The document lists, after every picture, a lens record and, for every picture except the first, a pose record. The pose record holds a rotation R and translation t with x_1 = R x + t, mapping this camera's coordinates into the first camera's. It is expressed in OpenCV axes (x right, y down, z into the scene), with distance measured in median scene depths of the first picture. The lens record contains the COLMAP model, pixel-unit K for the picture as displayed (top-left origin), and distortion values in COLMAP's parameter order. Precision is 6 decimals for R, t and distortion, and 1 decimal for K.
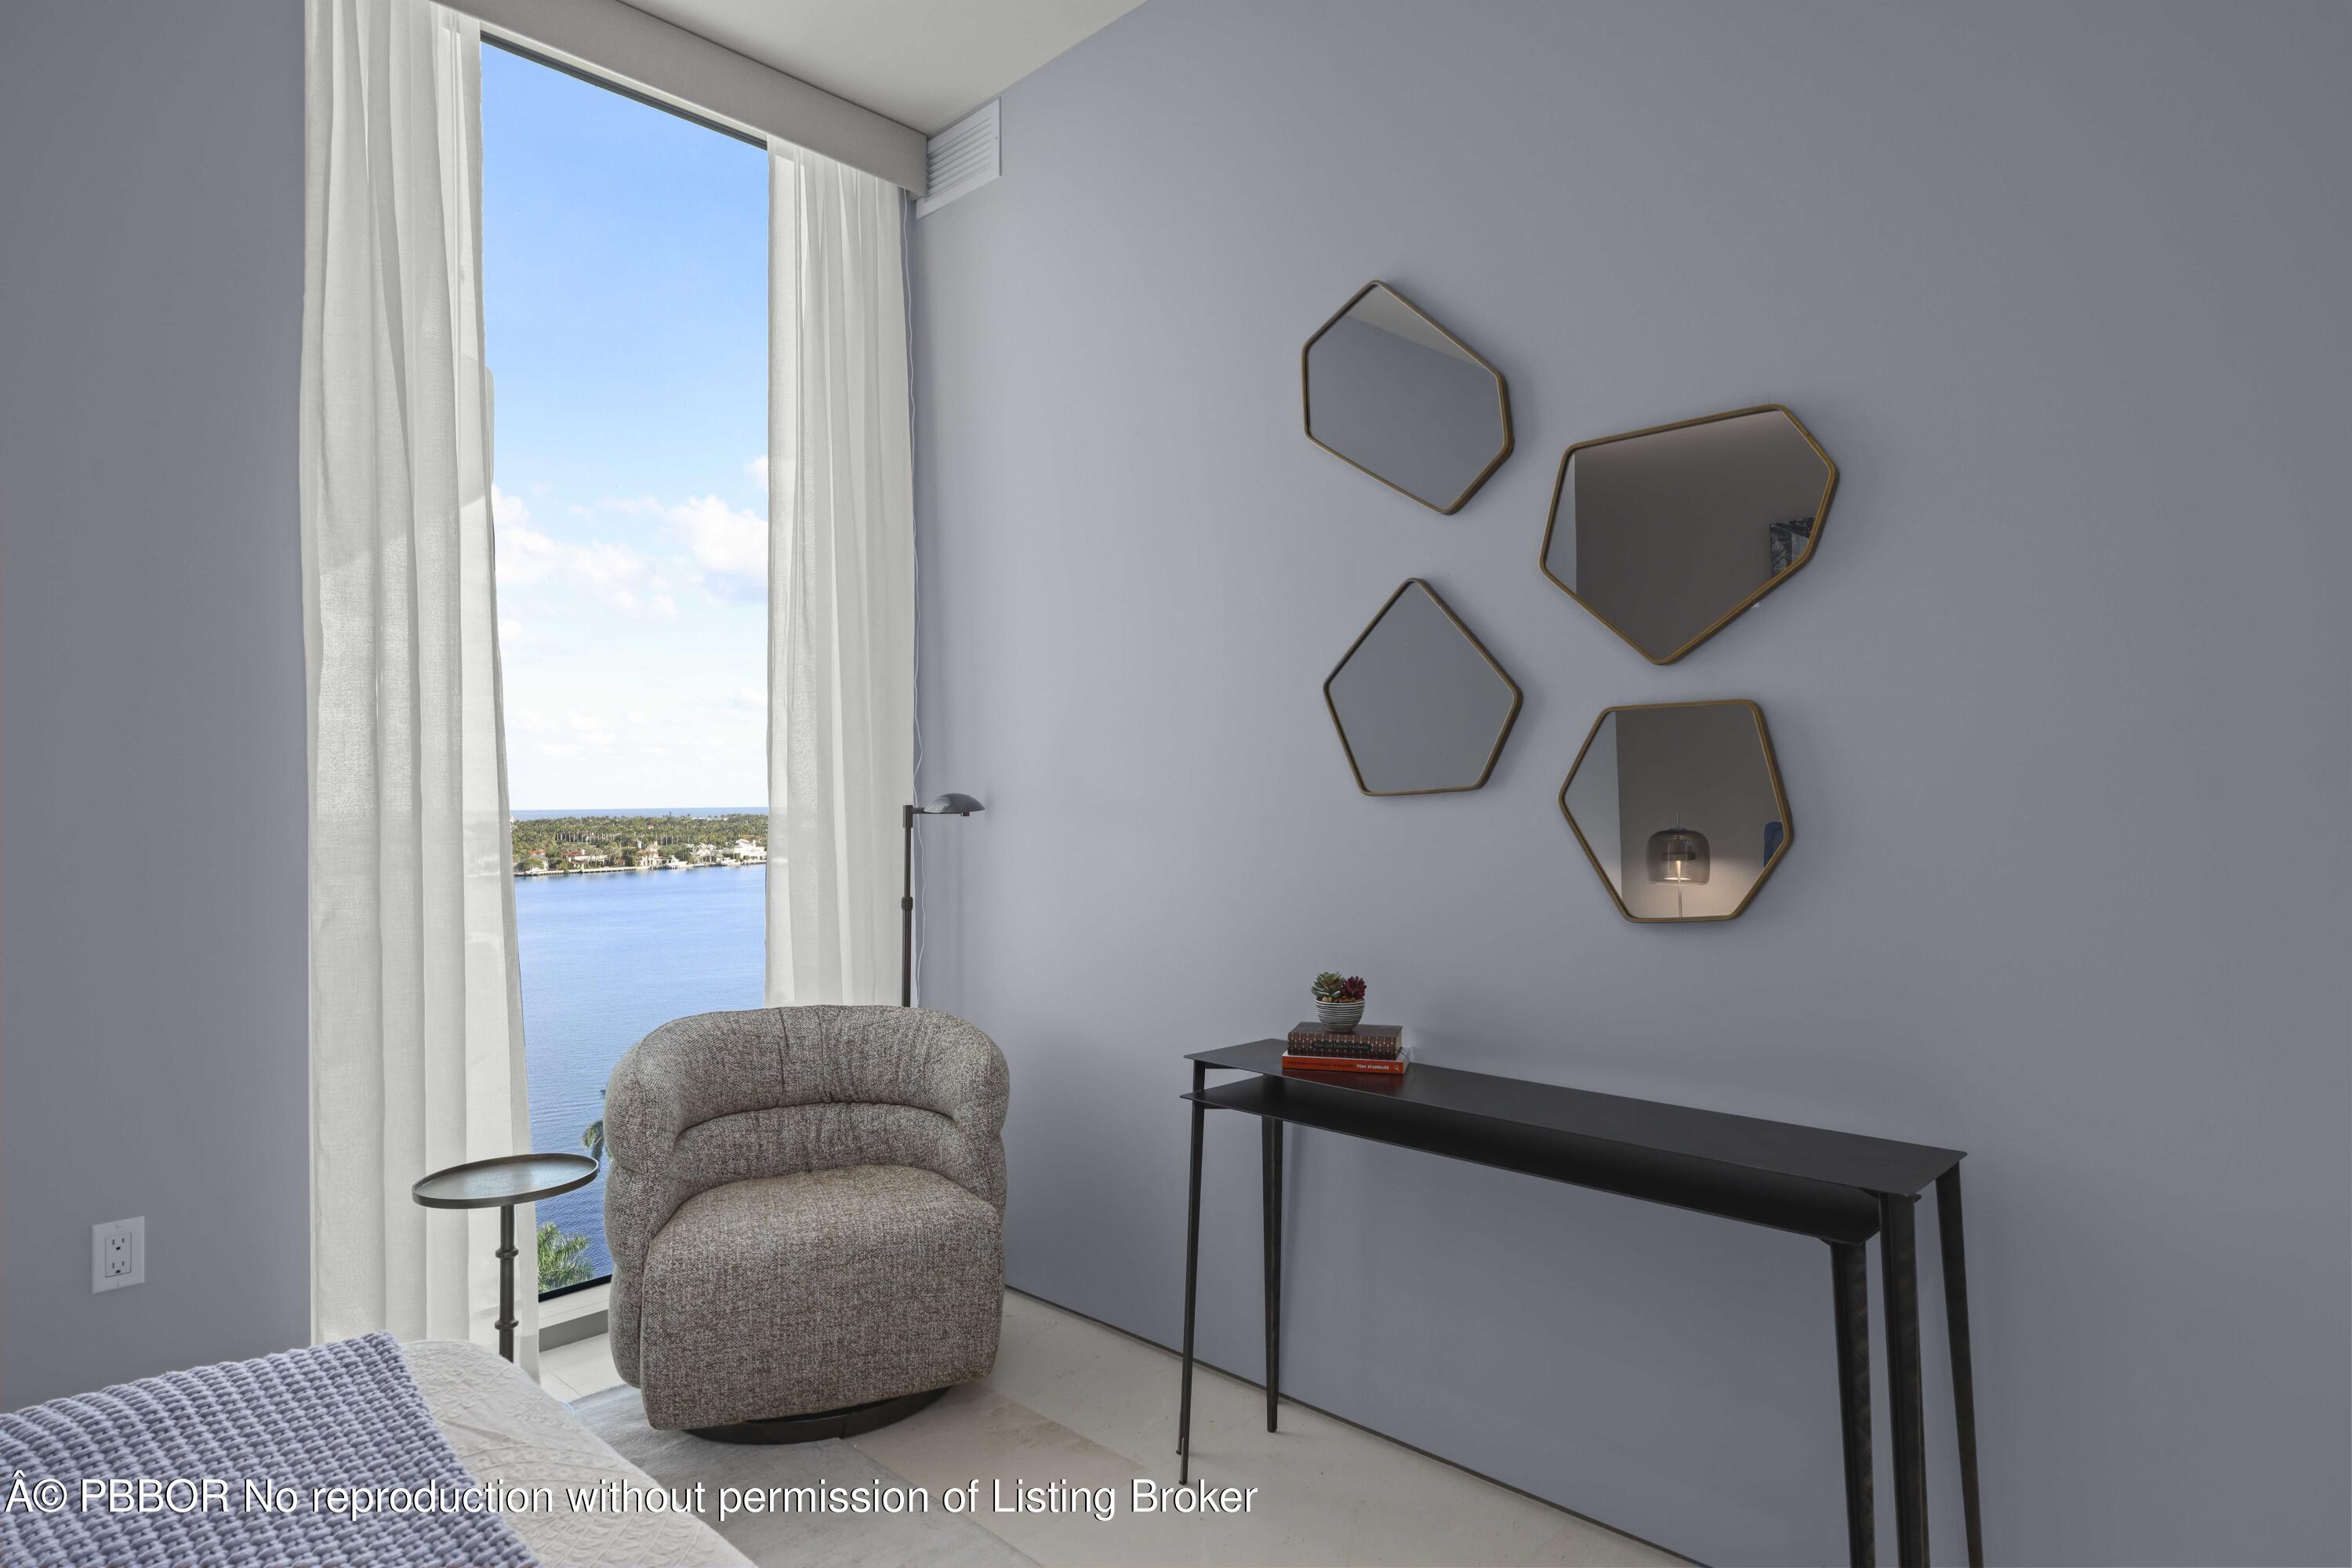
lens RADIAL K [[1298.3, 0, 1181.3], [0, 1298.3, 783.7], [0, 0, 1]] dist [0.012777, -0.002327]
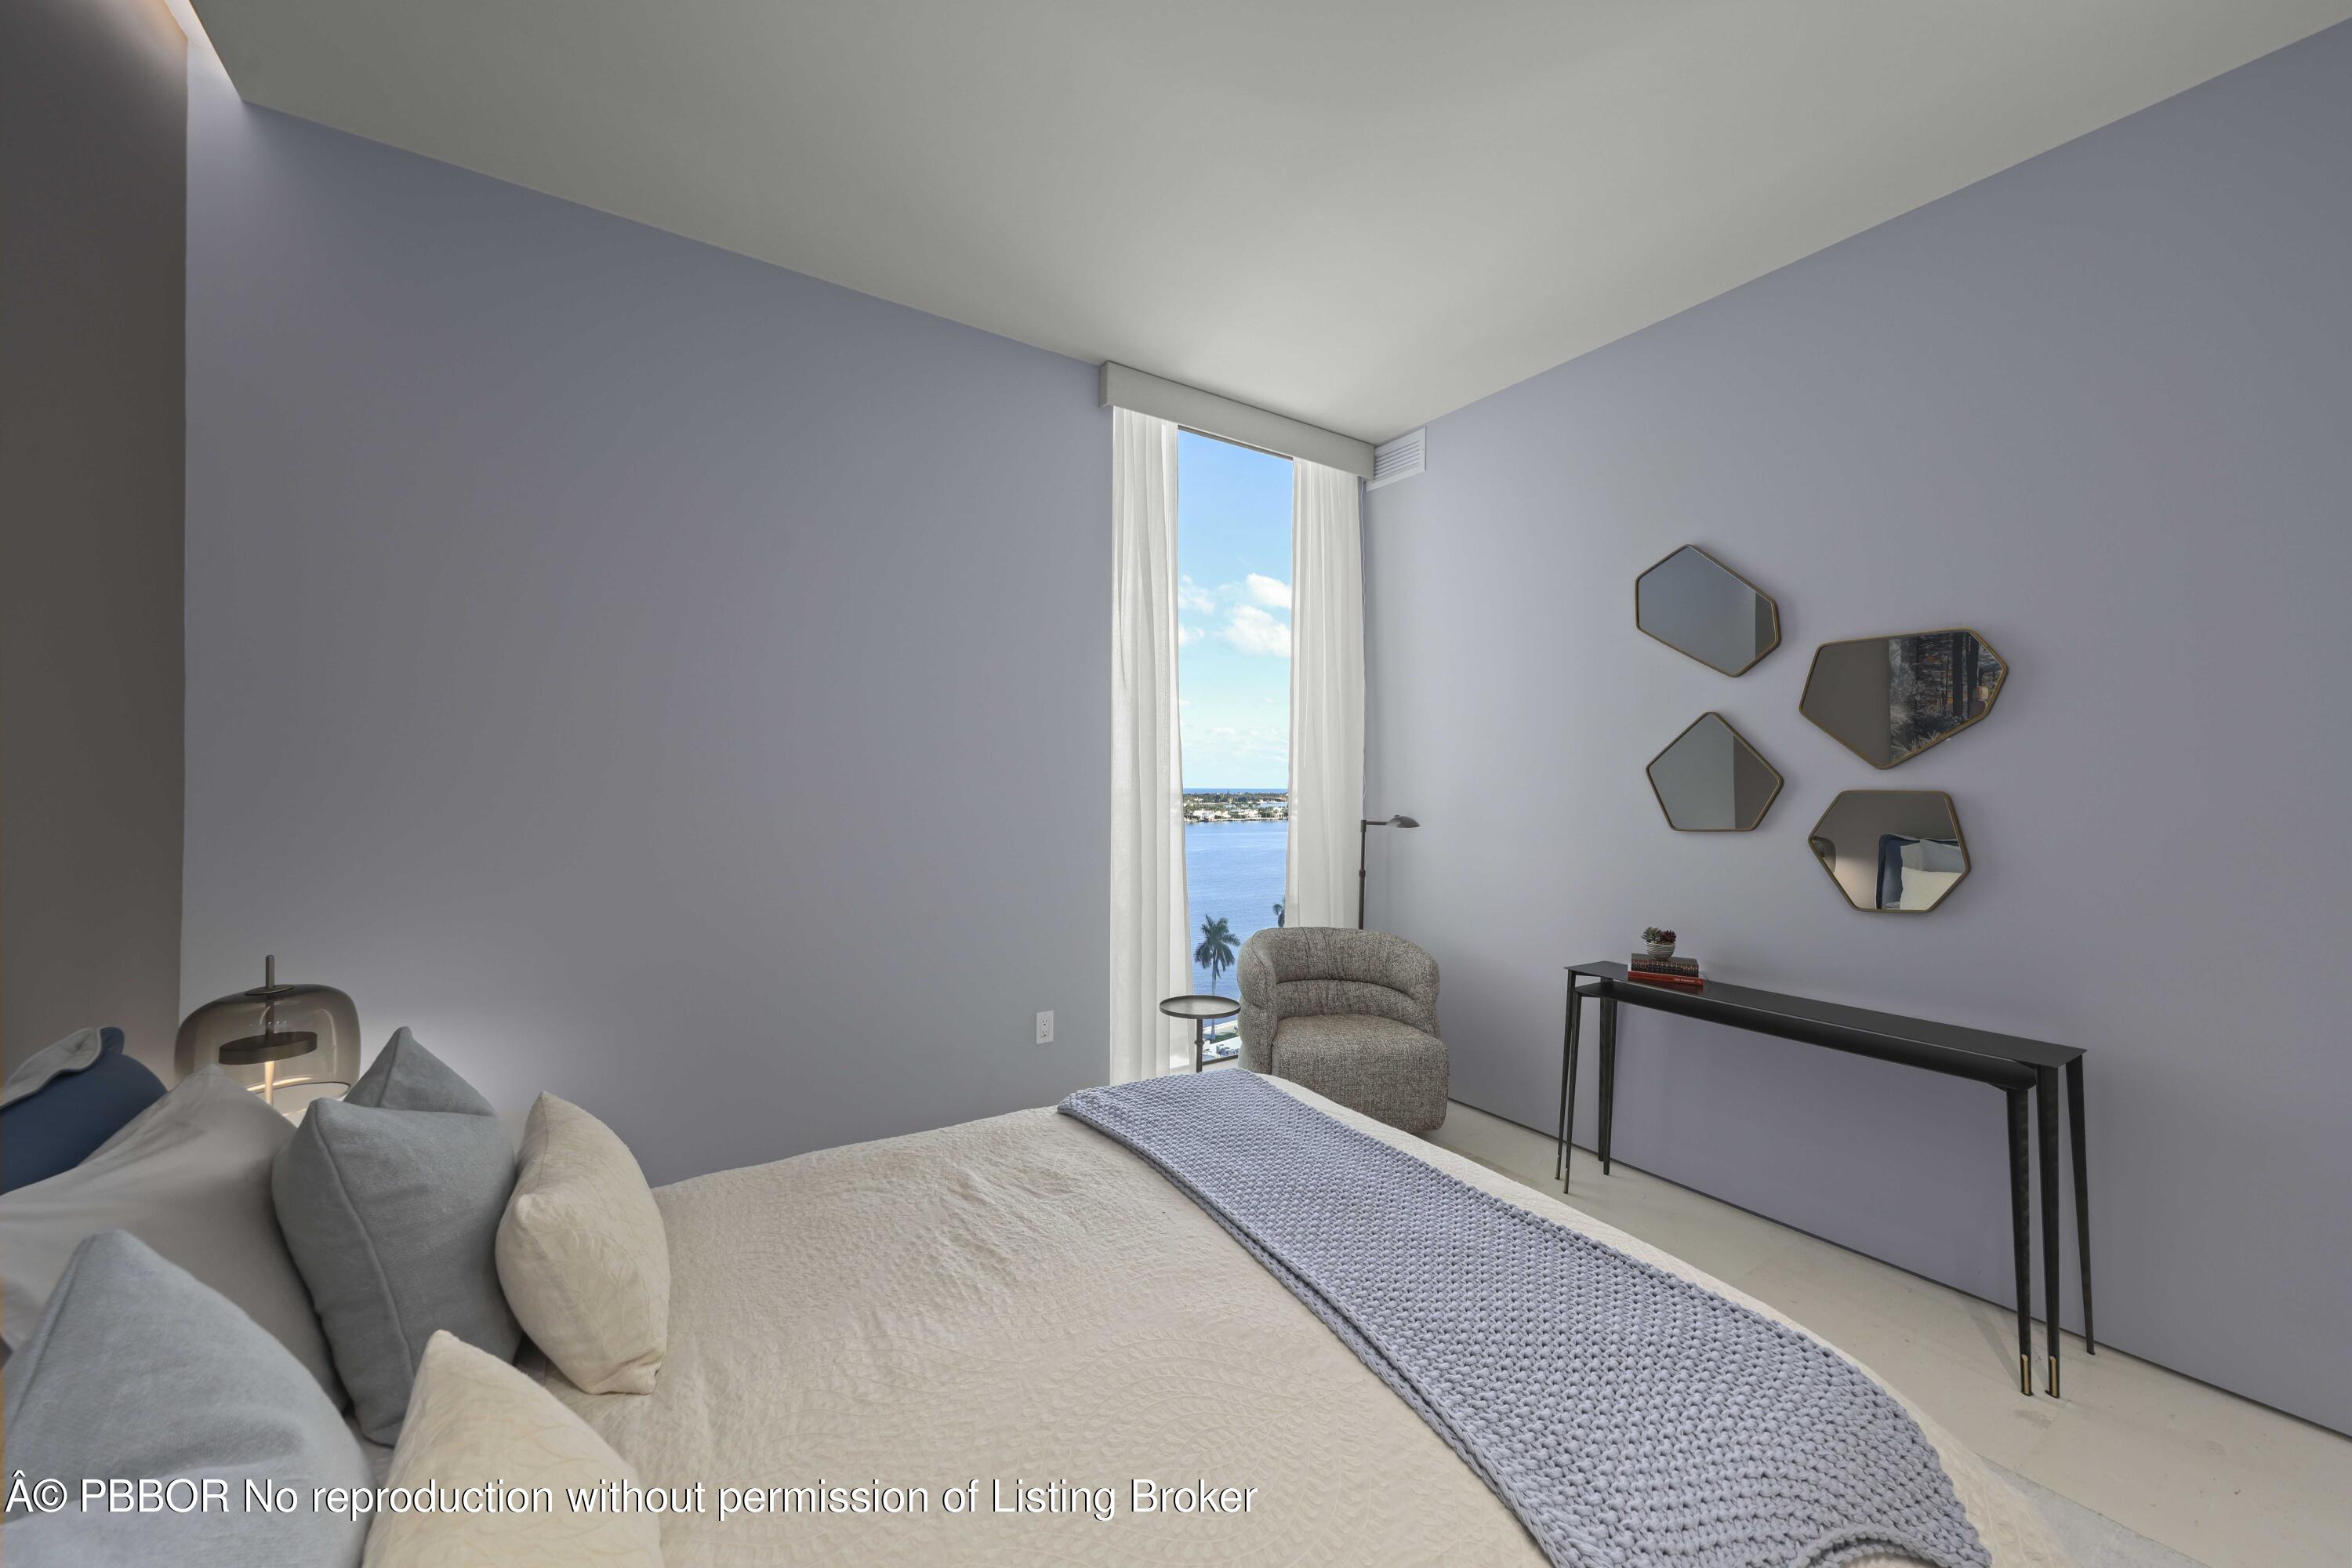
lens RADIAL K [[875.0, 0, 1179.1], [0, 875.0, 785.8], [0, 0, 1]] dist [0.013876, -0.000067]
pose [[0.978135, 0.019328, -0.207071, -0.271208], [-0.016648, 0.999754, 0.014676, -0.057917], [0.207304, -0.010908, 0.978216, -0.329724]]
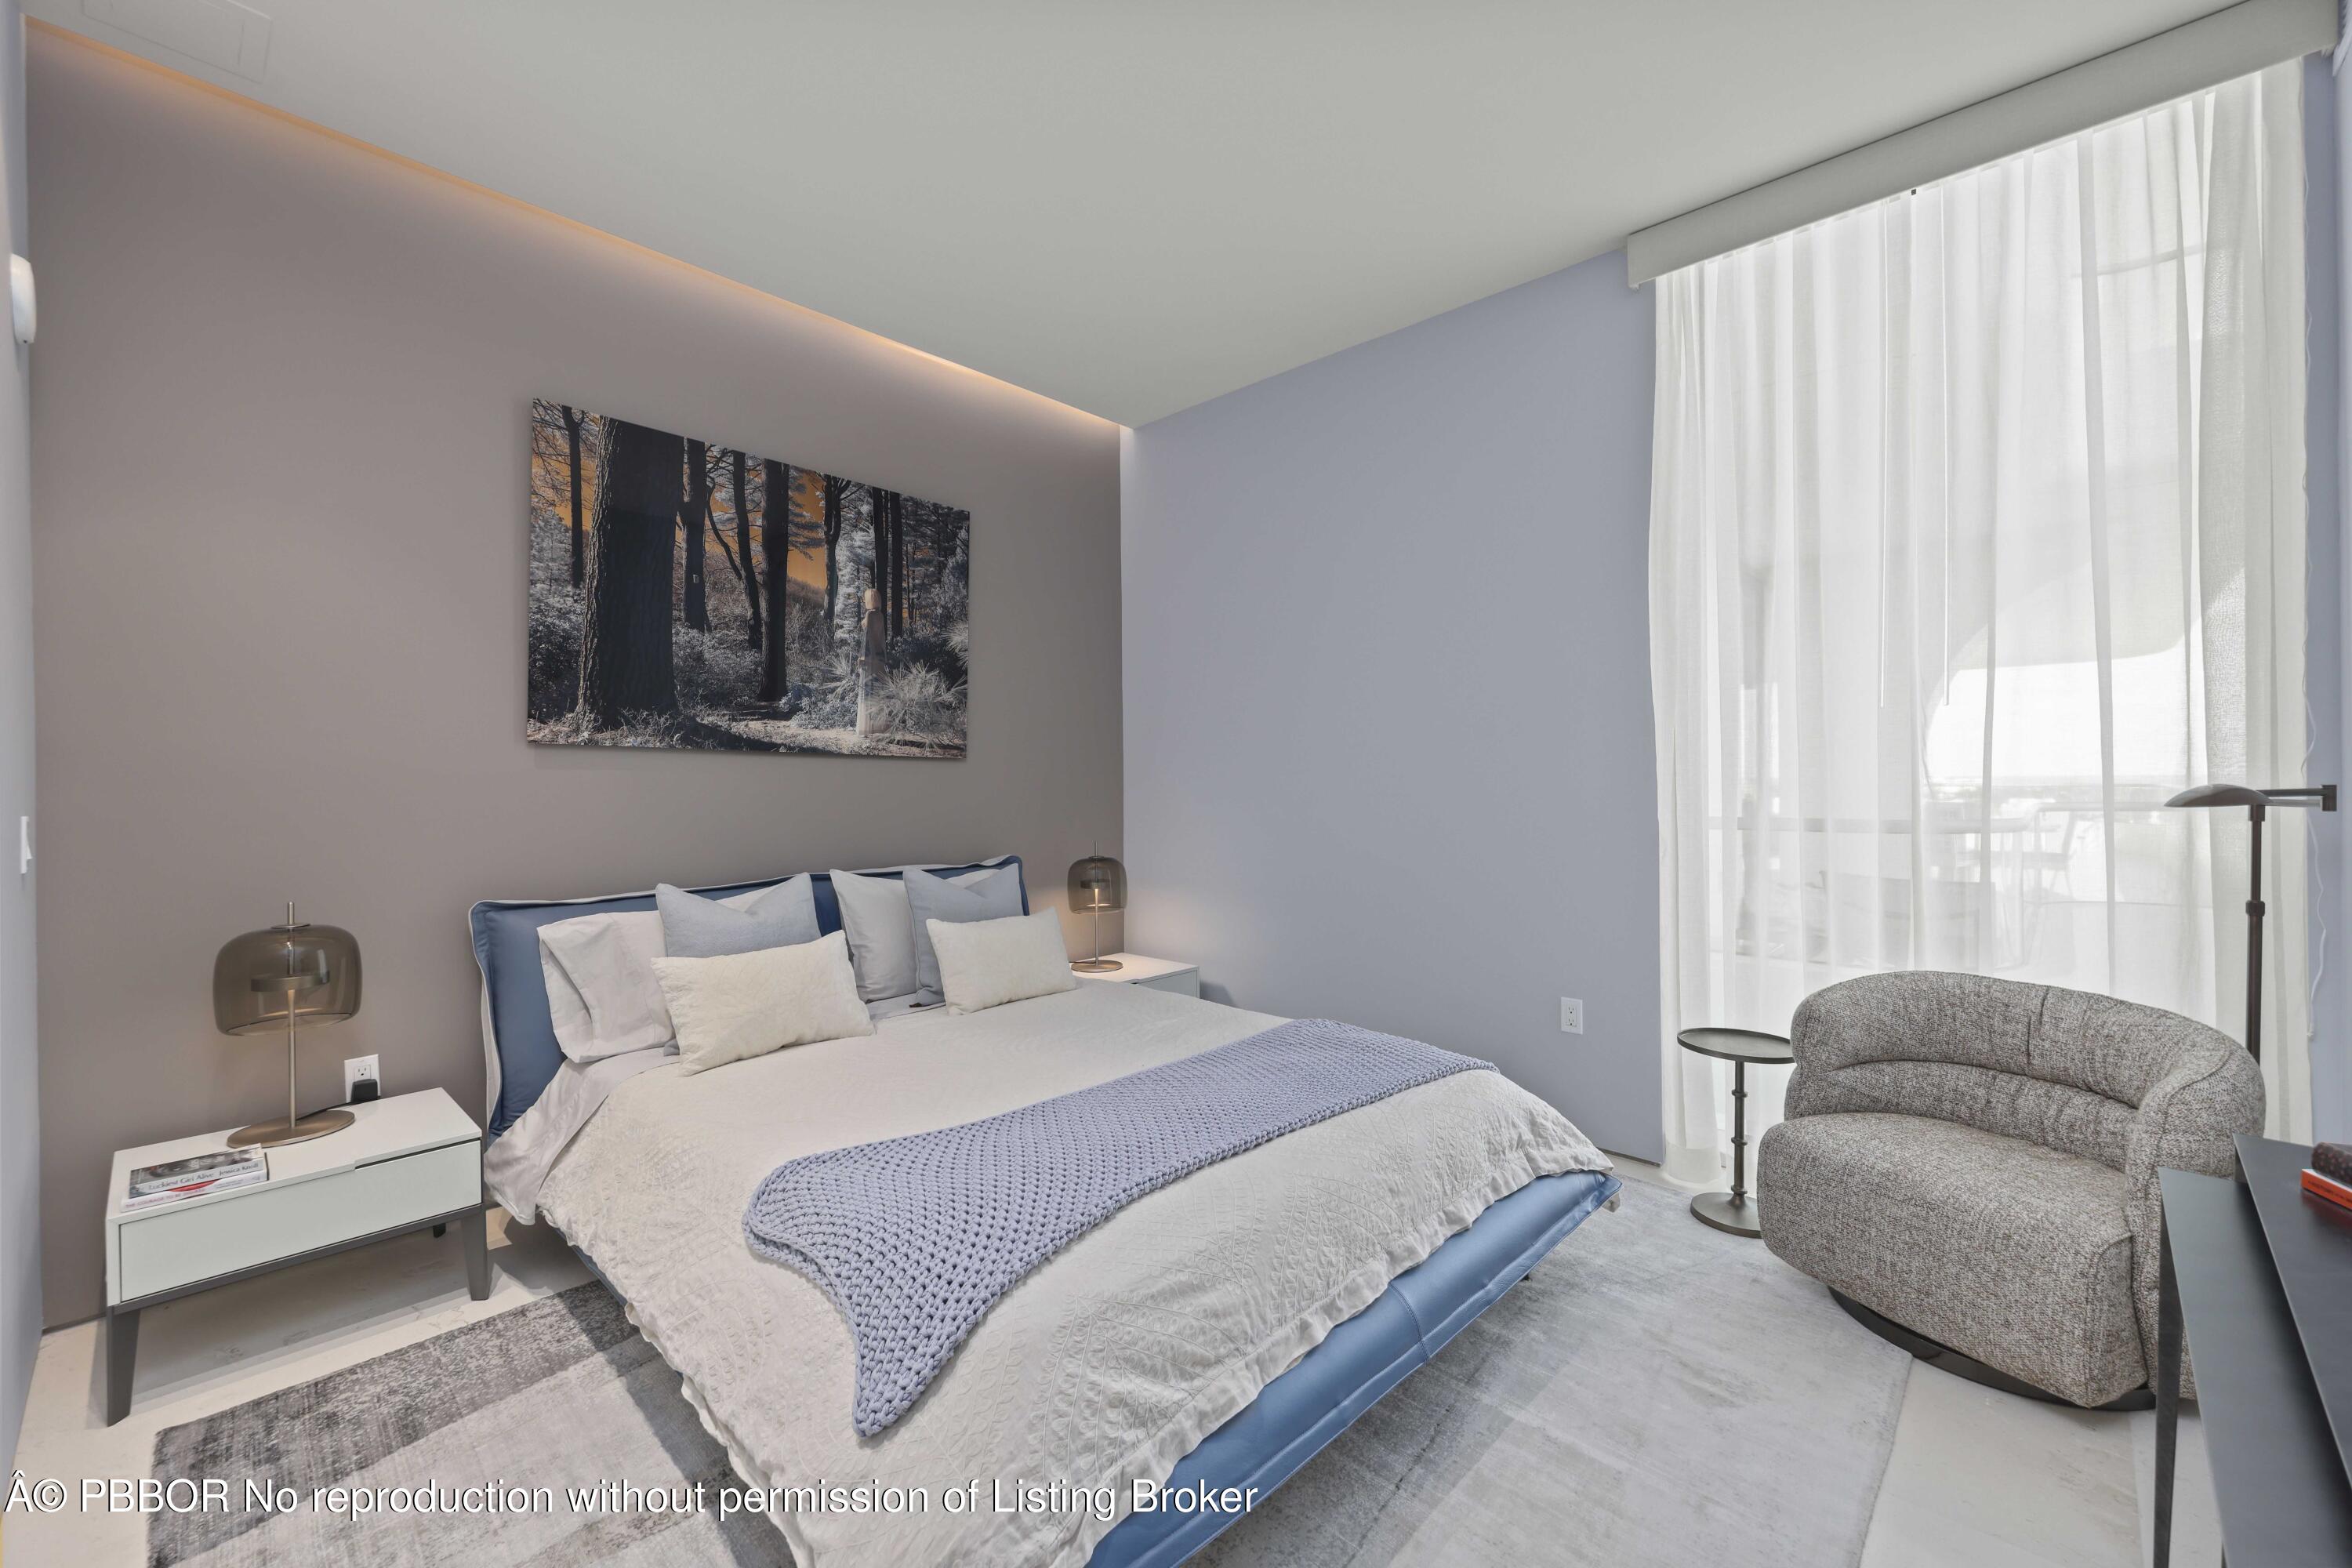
lens RADIAL K [[943.8, 0, 1168.5], [0, 943.8, 783.9], [0, 0, 1]] dist [0.004738, 0.000333]
pose [[0.010872, 0.014522, -0.999835, 0.536646], [0.020031, 0.999691, 0.014737, -0.019279], [0.999740, -0.020188, 0.010578, 0.346694]]
